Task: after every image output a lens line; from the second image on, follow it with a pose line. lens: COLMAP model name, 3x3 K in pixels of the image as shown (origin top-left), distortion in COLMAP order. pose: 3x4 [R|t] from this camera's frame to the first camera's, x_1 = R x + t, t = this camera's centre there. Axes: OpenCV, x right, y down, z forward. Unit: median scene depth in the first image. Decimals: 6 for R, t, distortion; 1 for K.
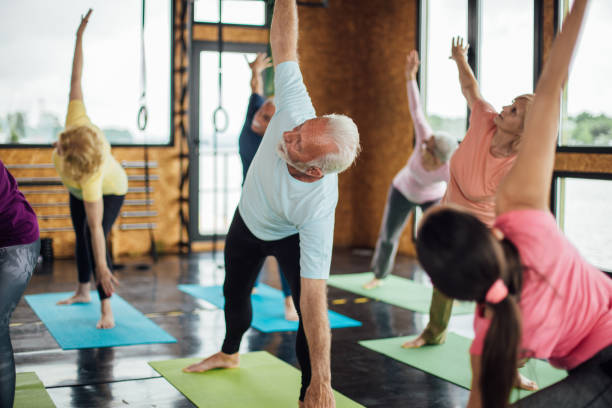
lens RADIAL K [[877.3, 0, 306.8], [0, 877.3, 203.6], [0, 0, 1]] dist [-0.142935, 0.000000]
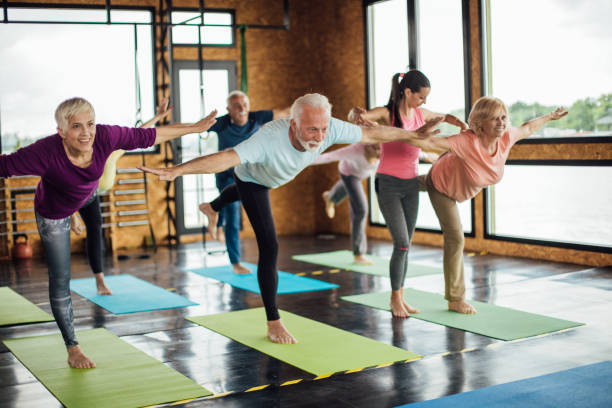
lens RADIAL K [[877.3, 0, 305.1], [0, 877.3, 207.1], [0, 0, 1]] dist [-0.142935, 0.000000]
pose [[0.996802, -0.046190, 0.065213, -0.039111], [0.045905, 0.998929, 0.005858, 0.007980], [-0.065414, -0.002845, 0.997854, -0.162550]]
